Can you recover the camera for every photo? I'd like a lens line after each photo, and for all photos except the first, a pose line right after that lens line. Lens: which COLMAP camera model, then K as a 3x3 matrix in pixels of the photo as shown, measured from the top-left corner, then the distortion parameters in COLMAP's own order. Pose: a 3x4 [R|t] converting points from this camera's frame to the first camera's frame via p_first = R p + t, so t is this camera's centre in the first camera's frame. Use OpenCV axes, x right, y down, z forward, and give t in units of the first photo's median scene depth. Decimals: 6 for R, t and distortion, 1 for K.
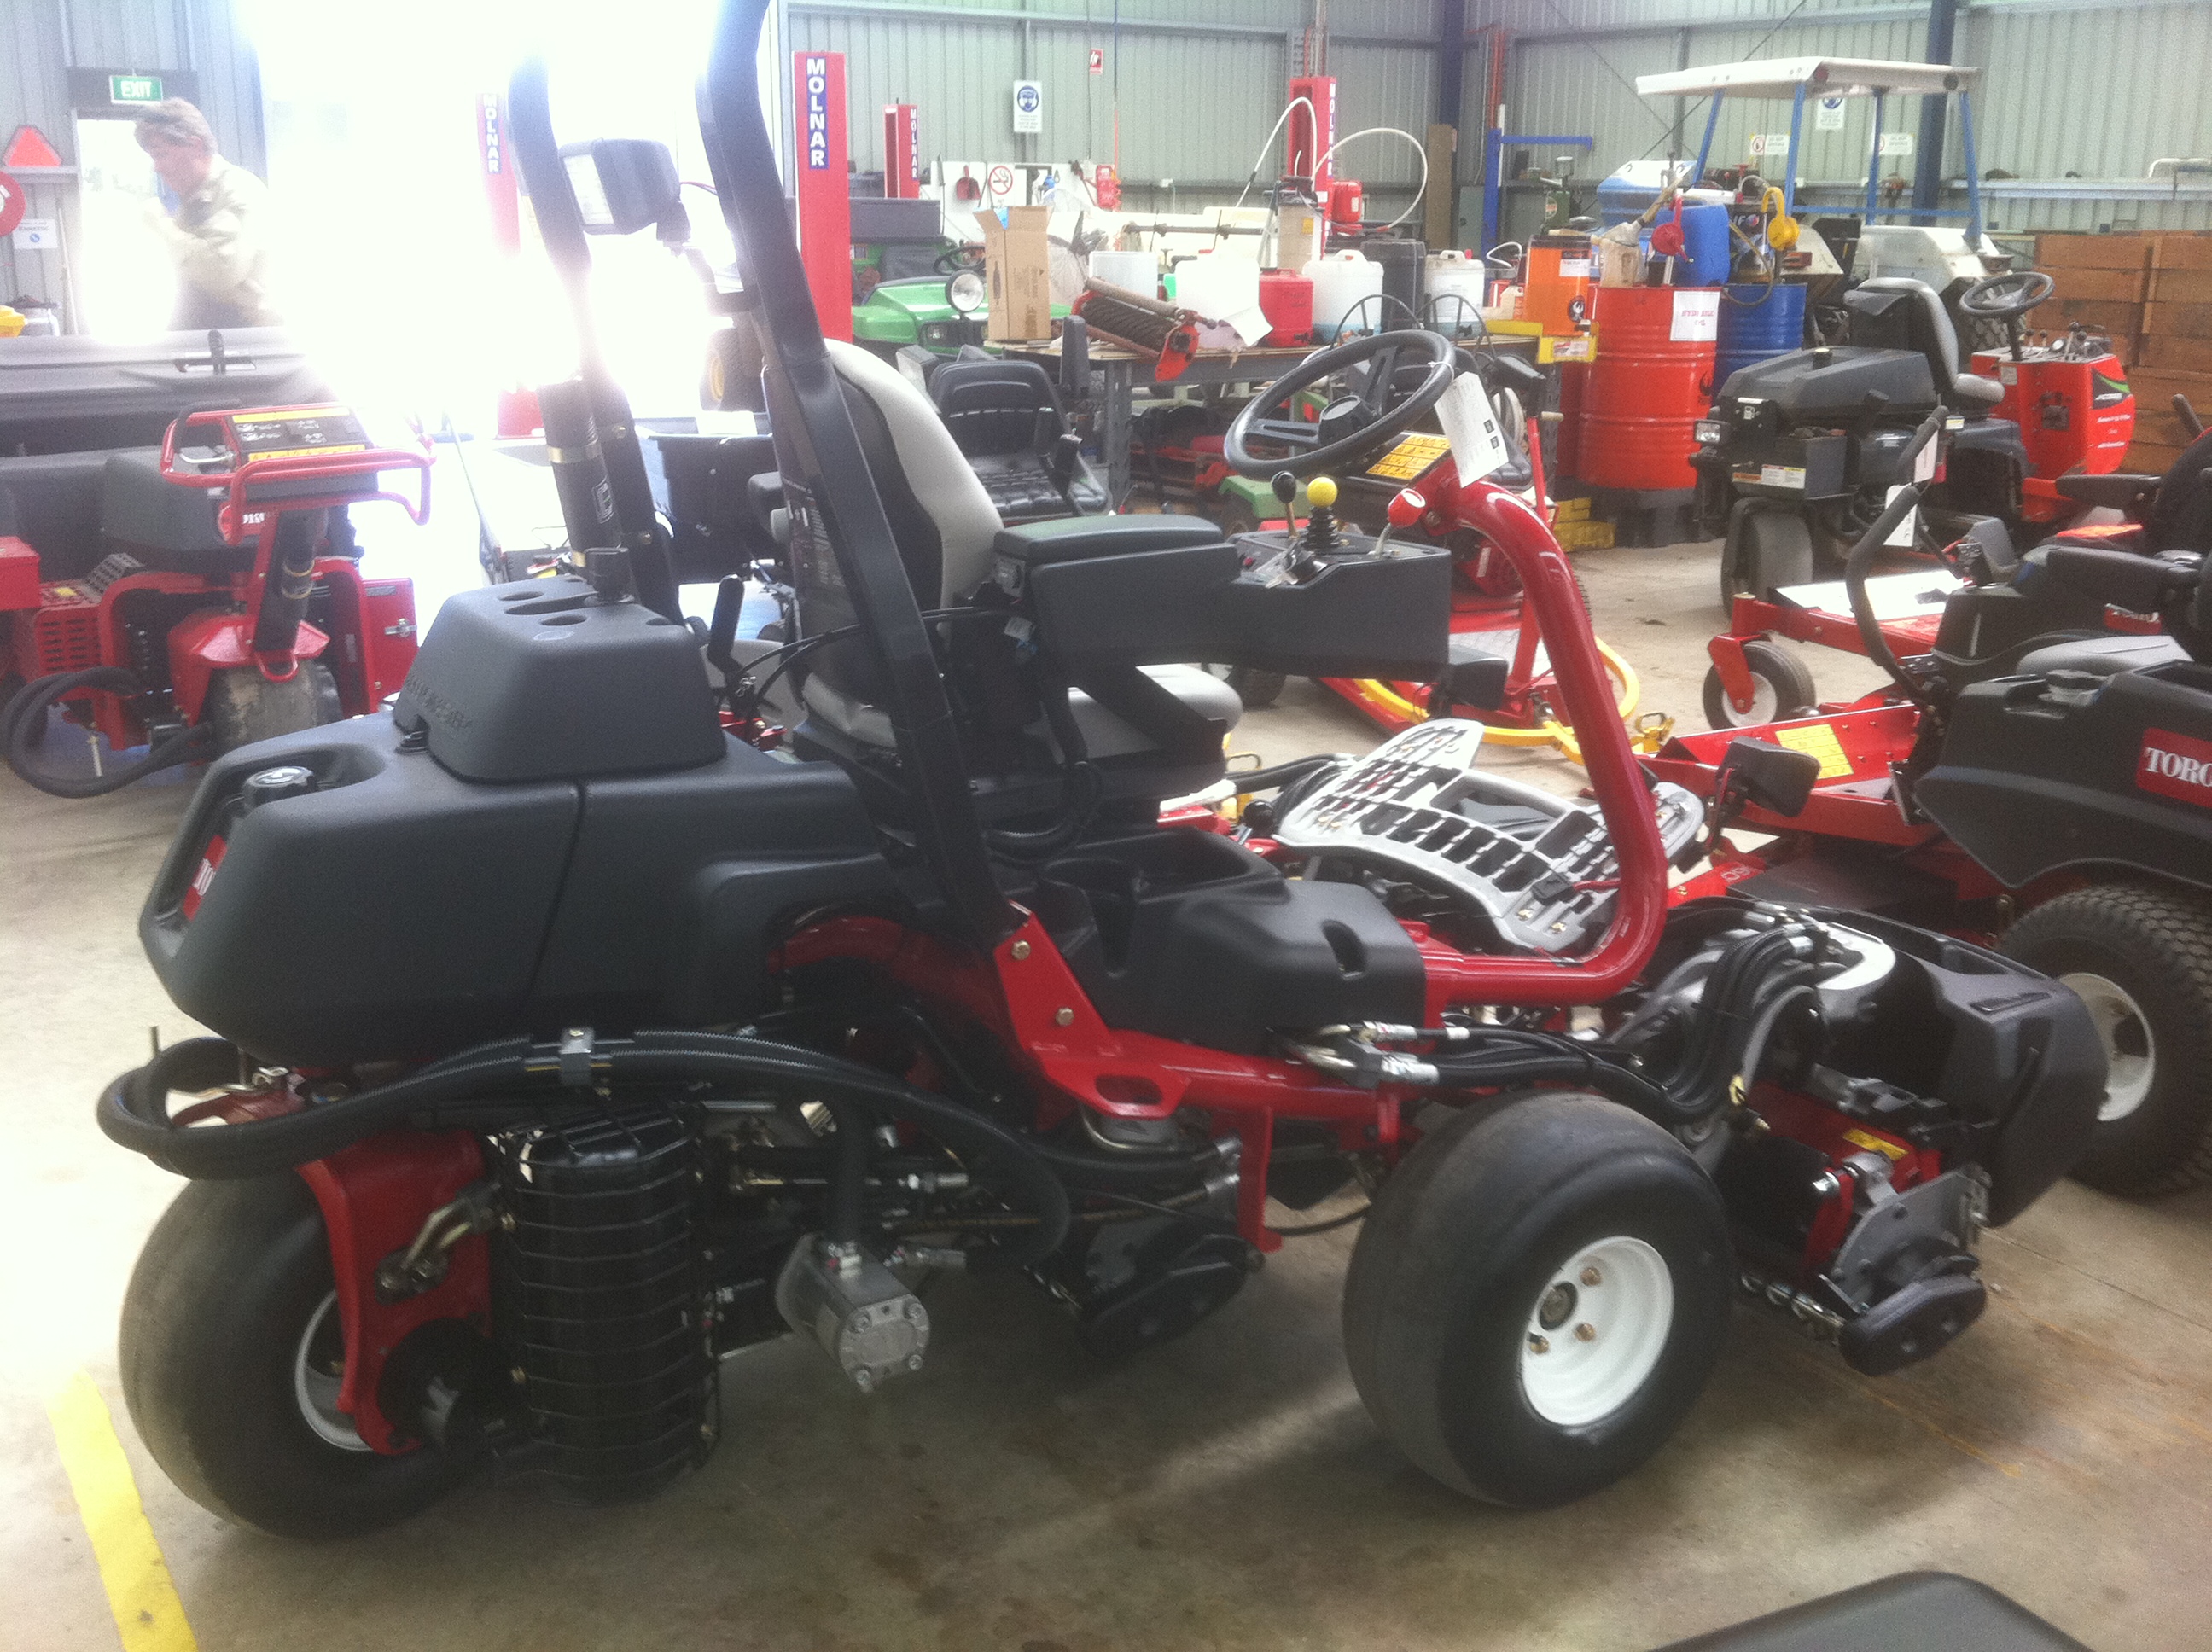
lens RADIAL K [[2106.5, 0, 1106.0], [0, 2106.5, 826.0], [0, 0, 1]] dist [0.104274, -0.296317]
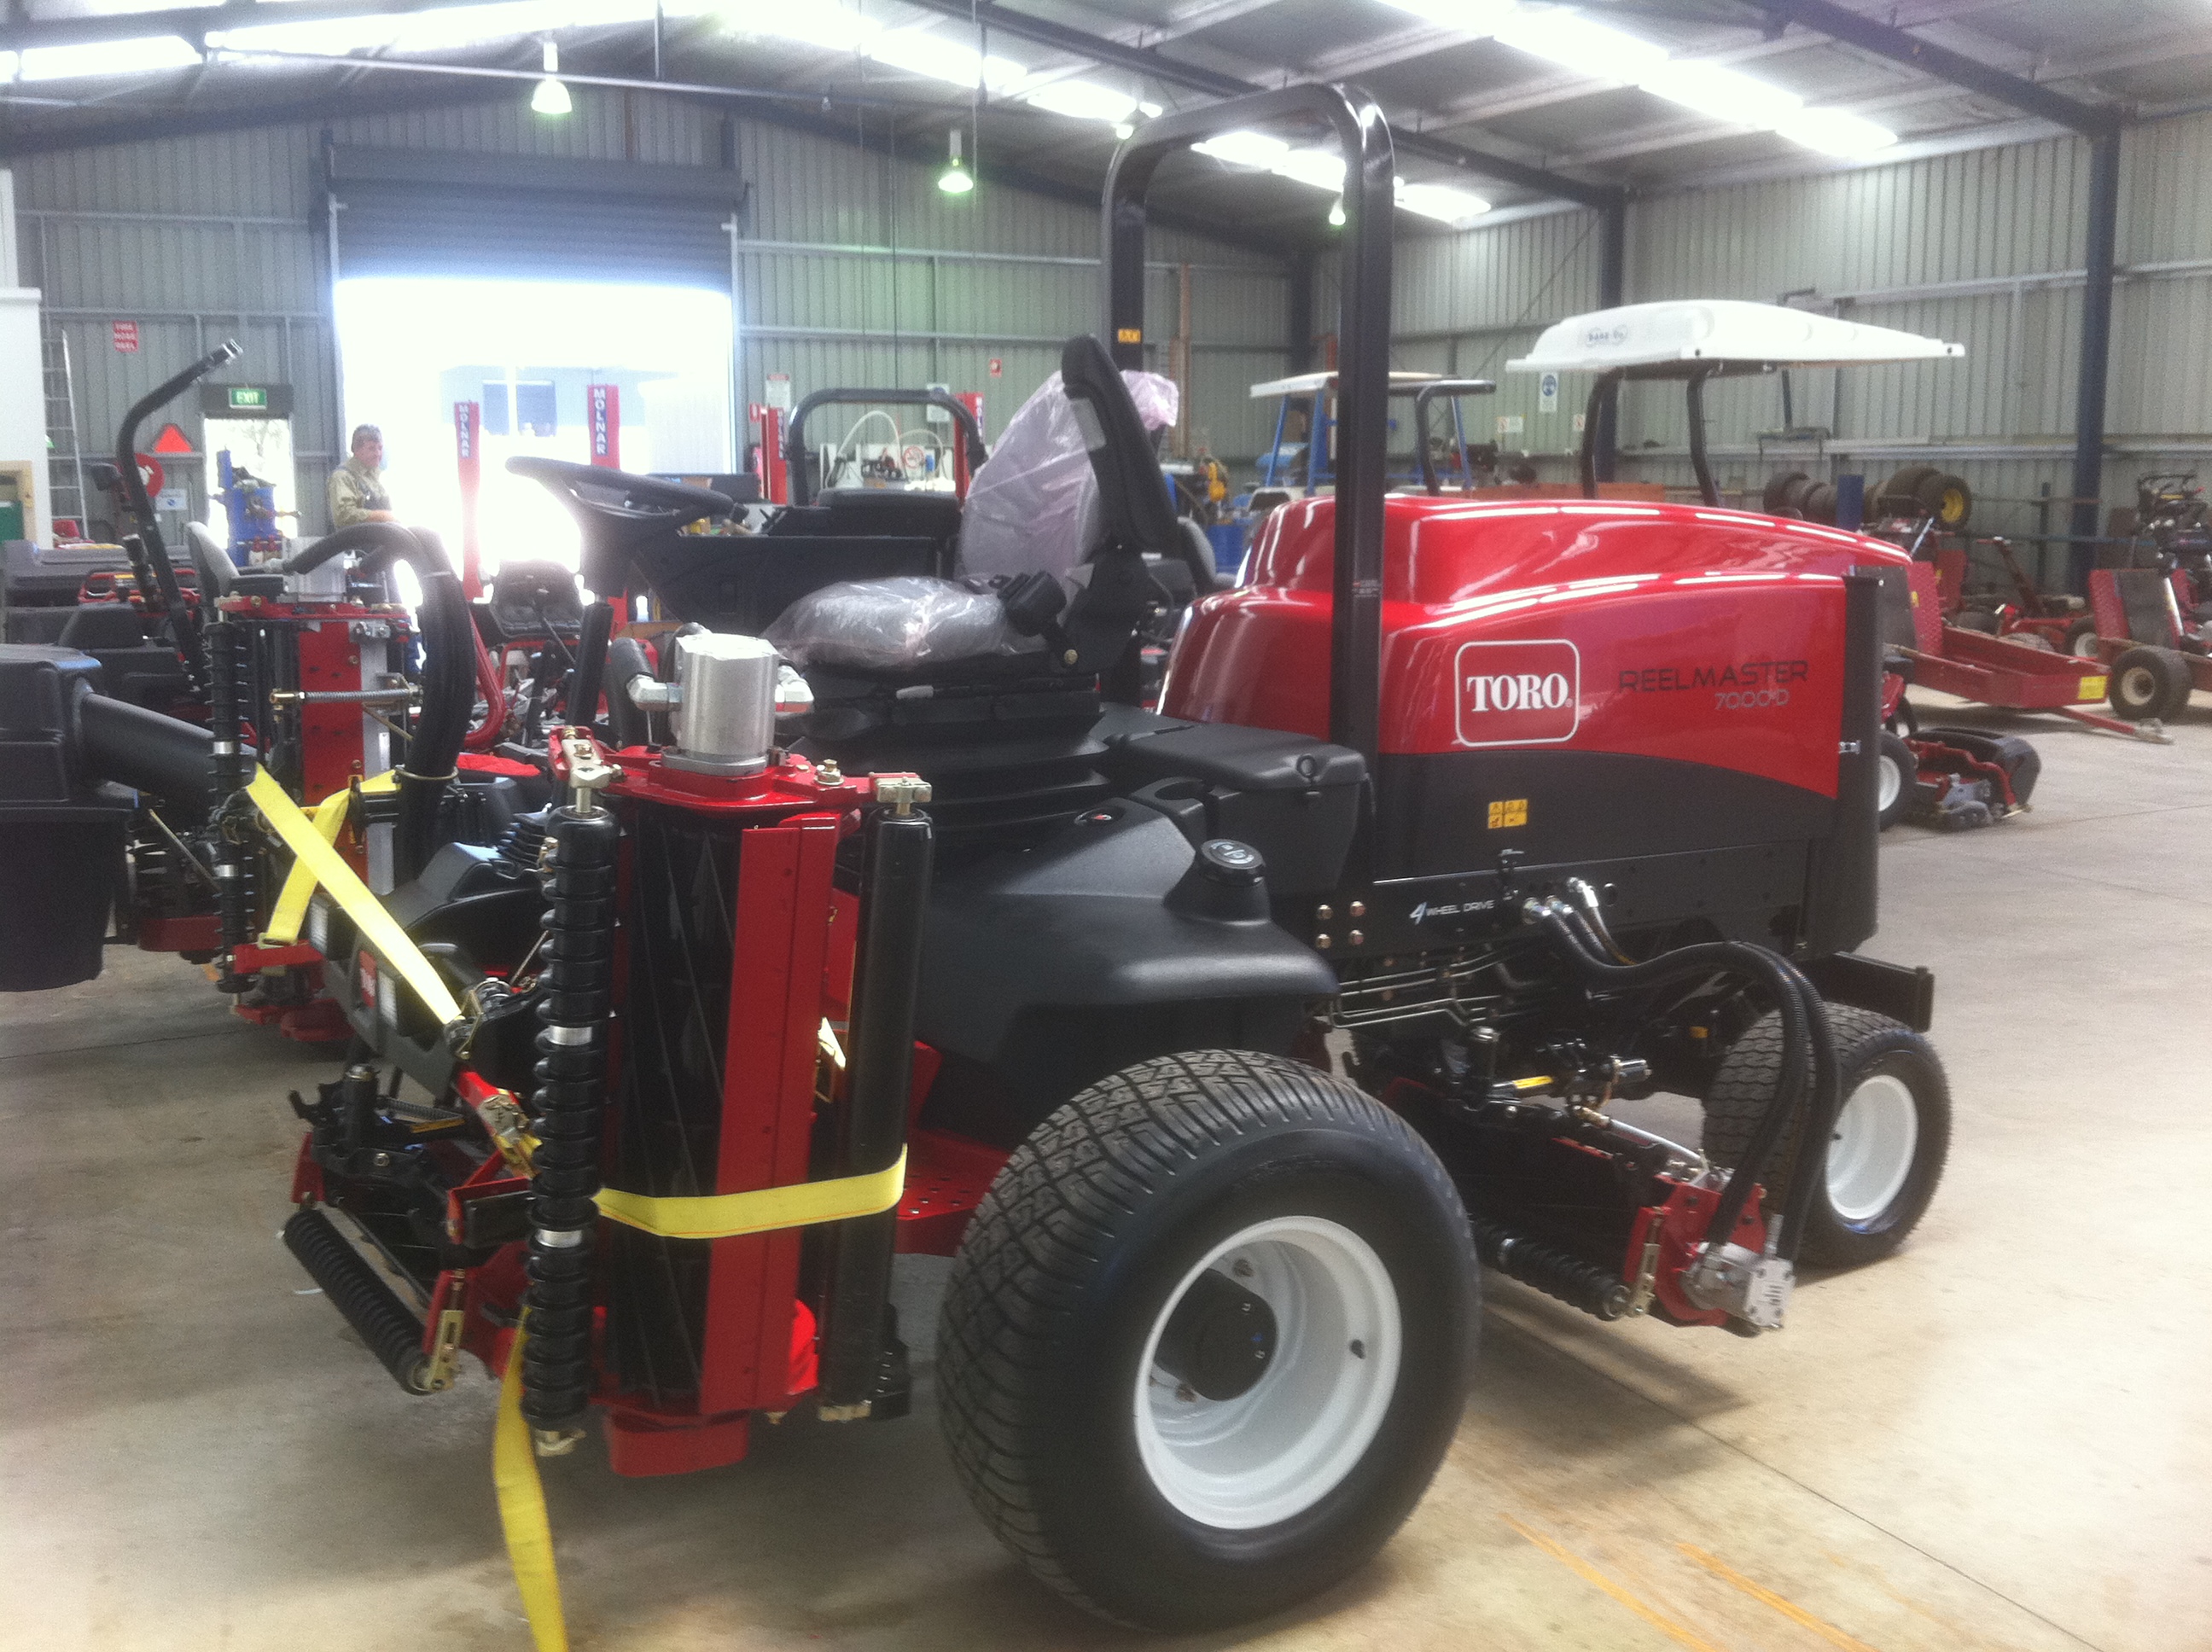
lens RADIAL K [[2106.5, 0, 1106.0], [0, 2106.5, 826.0], [0, 0, 1]] dist [0.104274, -0.296317]
pose [[0.995837, 0.005383, -0.090997, 0.193789], [-0.016248, 0.992751, -0.119085, 0.074126], [0.089696, 0.120068, 0.988705, -0.250692]]
